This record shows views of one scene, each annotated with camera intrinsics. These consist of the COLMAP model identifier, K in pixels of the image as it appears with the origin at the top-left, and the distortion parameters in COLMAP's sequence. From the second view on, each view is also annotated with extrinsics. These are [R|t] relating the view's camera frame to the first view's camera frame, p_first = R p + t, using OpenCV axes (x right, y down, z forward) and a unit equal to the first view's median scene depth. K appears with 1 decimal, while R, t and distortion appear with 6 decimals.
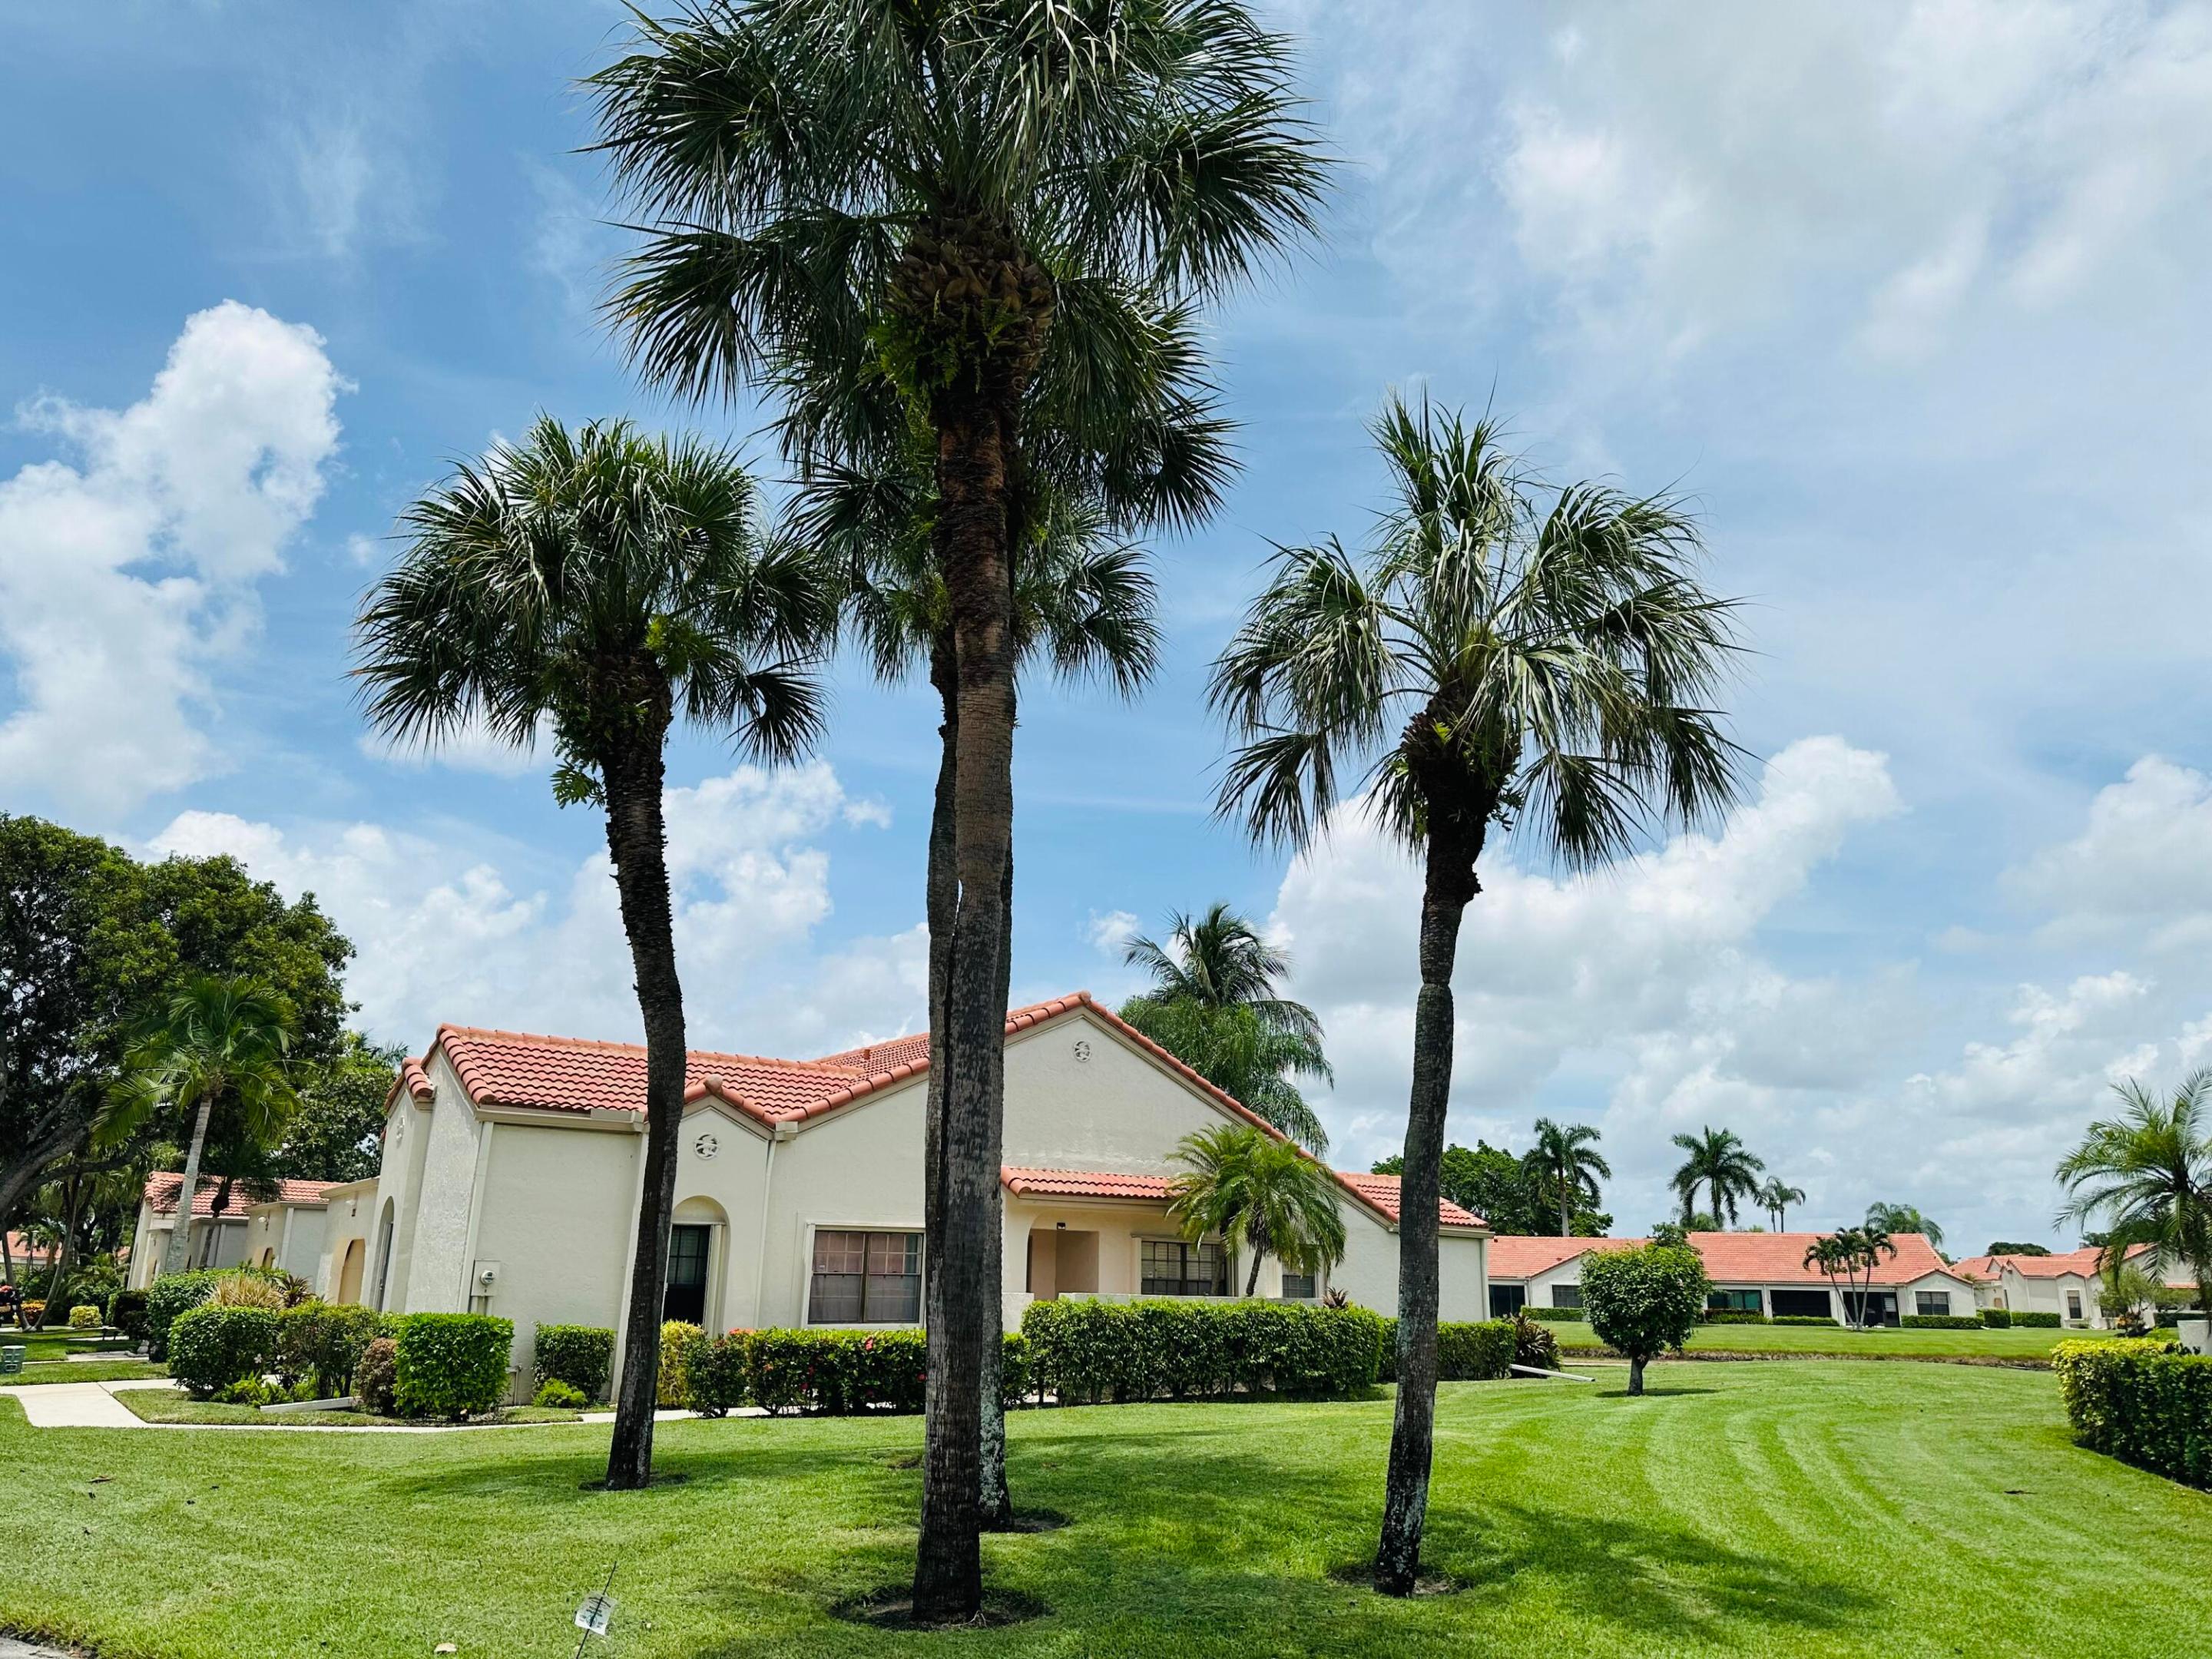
lens RADIAL K [[1533.8, 0, 1106.0], [0, 1533.8, 829.5], [0, 0, 1]] dist [0.148836, -0.162726]
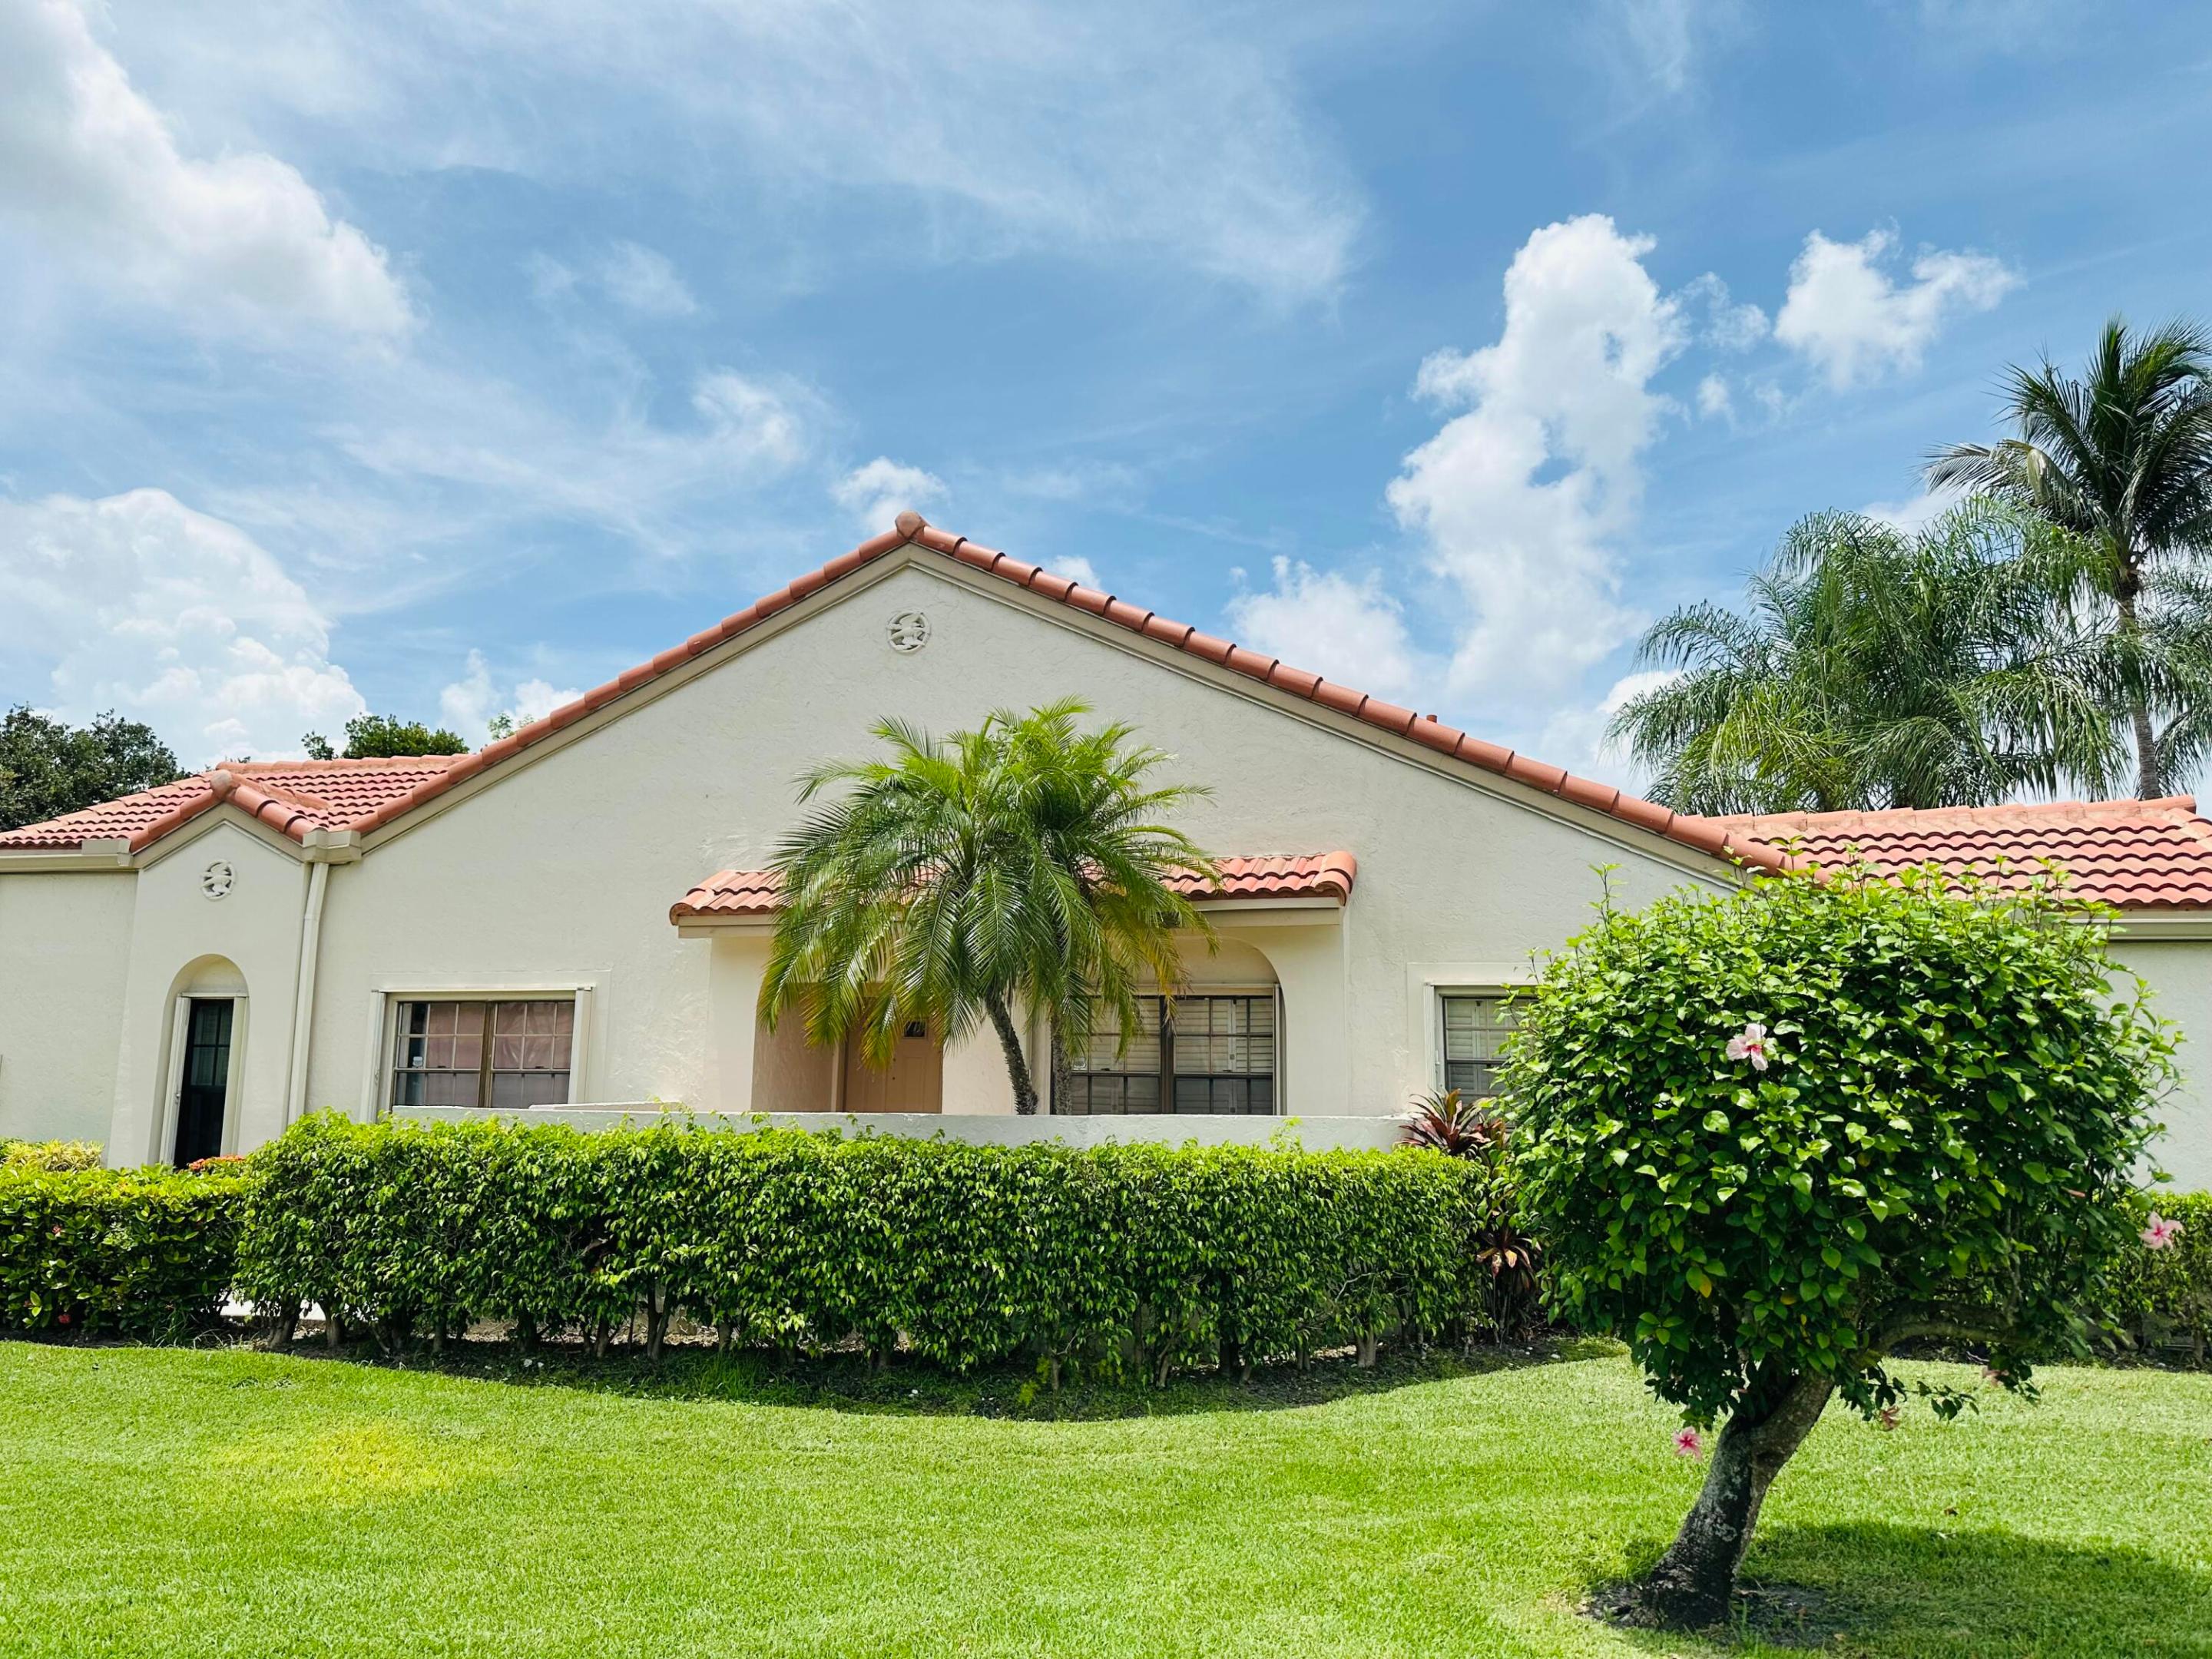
lens RADIAL K [[1550.2, 0, 1115.0], [0, 1550.2, 854.2], [0, 0, 1]] dist [0.149368, -0.235424]
pose [[0.641668, -0.121899, -0.757234, 0.393414], [0.216566, 0.975911, 0.026413, 0.214187], [0.735773, -0.180940, 0.652609, 0.713291]]
